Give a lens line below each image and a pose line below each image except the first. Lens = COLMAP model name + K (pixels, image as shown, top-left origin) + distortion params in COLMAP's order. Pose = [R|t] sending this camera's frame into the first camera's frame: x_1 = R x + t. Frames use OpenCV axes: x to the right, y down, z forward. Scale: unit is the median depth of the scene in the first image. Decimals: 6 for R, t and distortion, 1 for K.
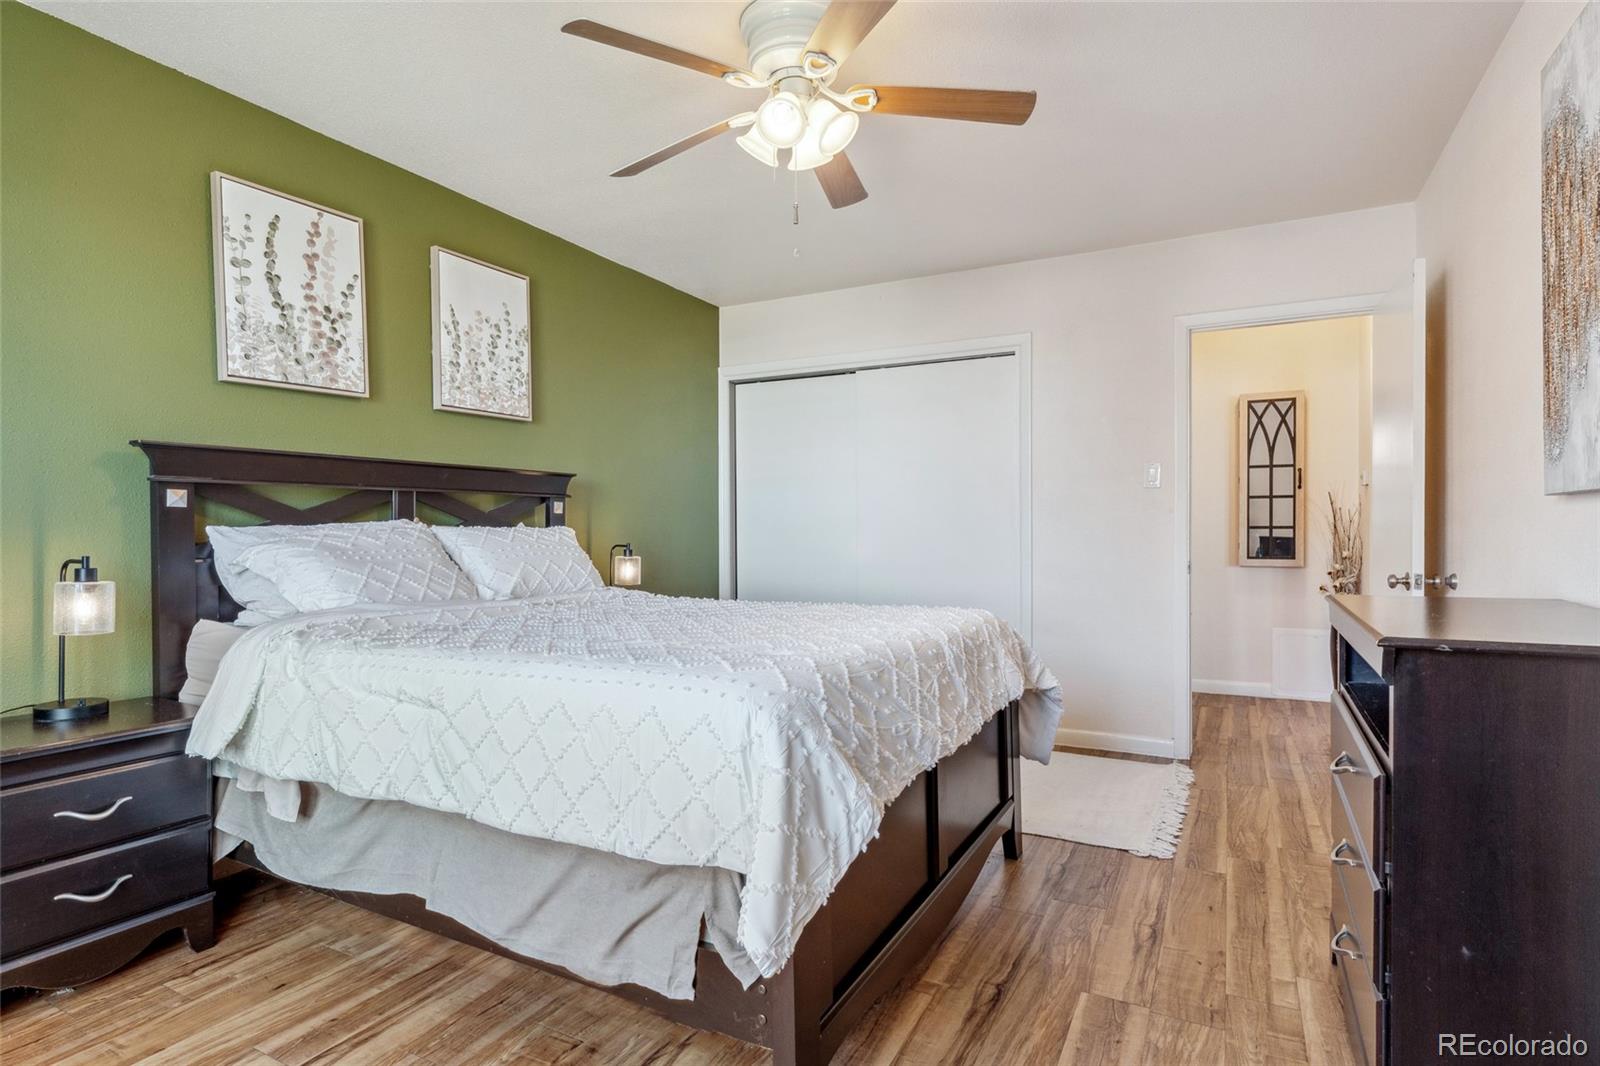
lens RADIAL K [[838.8, 0, 757.4], [0, 838.8, 537.1], [0, 0, 1]] dist [-0.006598, -0.002971]
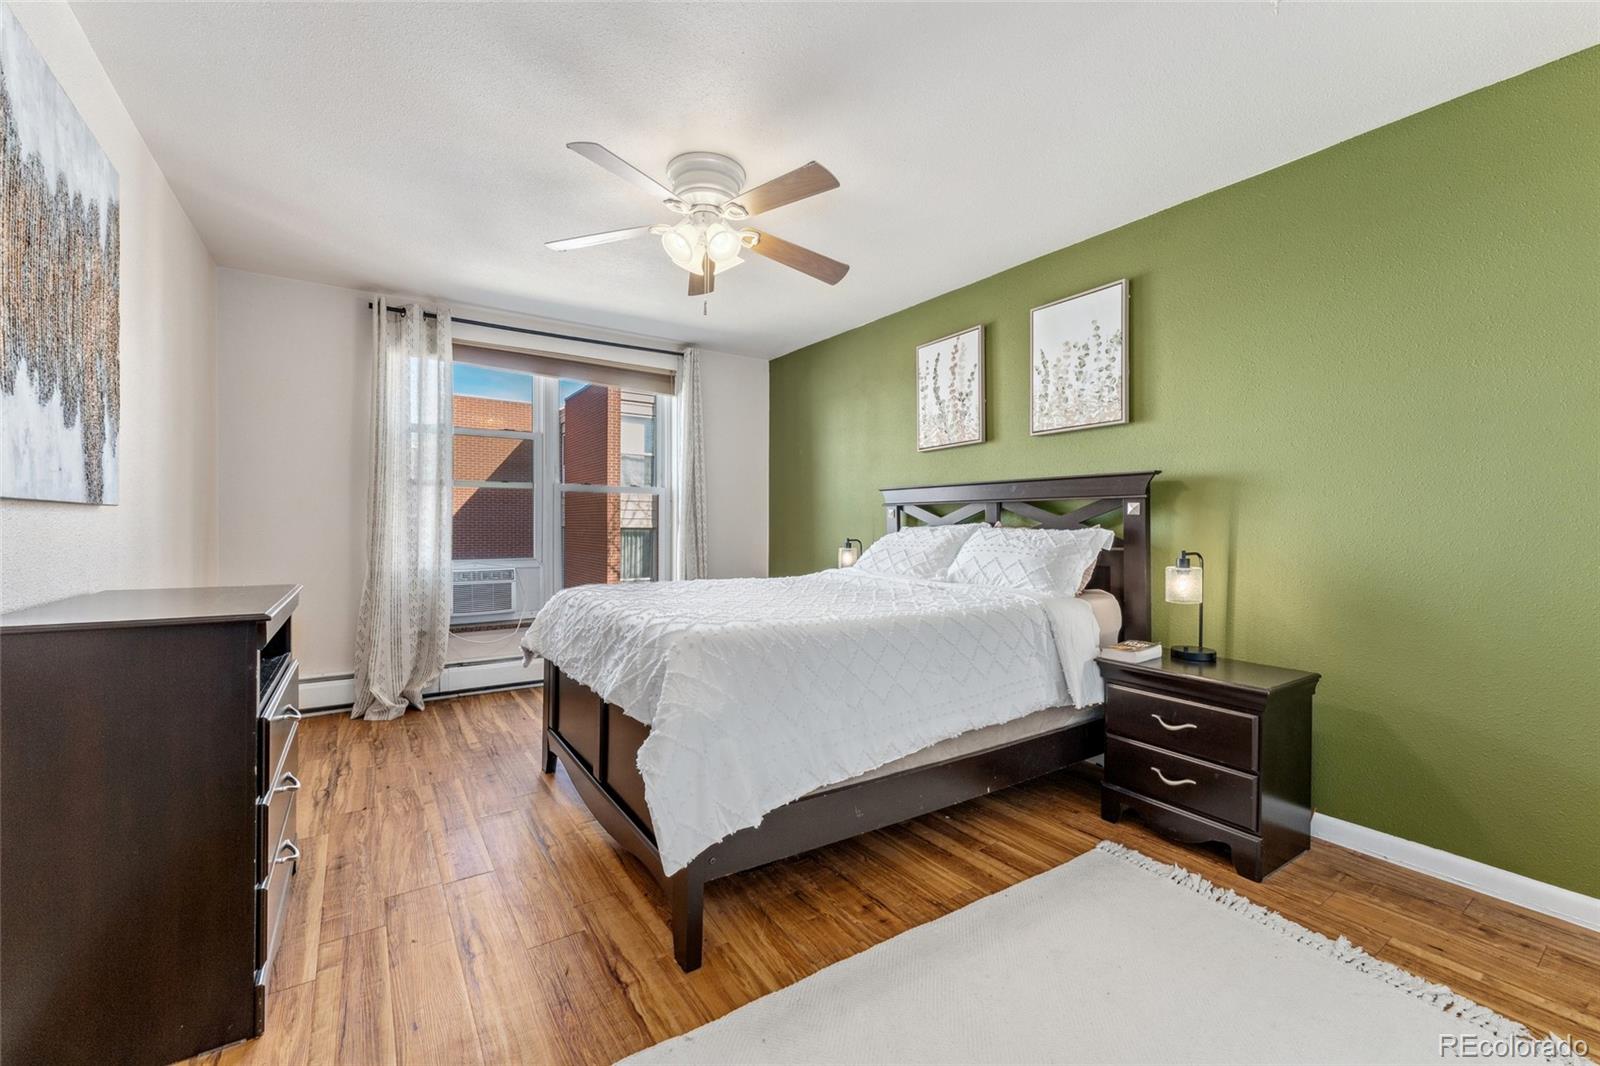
lens RADIAL K [[656.1, 0, 815.8], [0, 656.1, 526.5], [0, 0, 1]] dist [0.000646, -0.000128]
pose [[-0.428574, 0.003582, -0.903500, 0.736914], [-0.011148, 0.999895, 0.009253, -0.023041], [0.903438, 0.014038, -0.428489, 1.255137]]
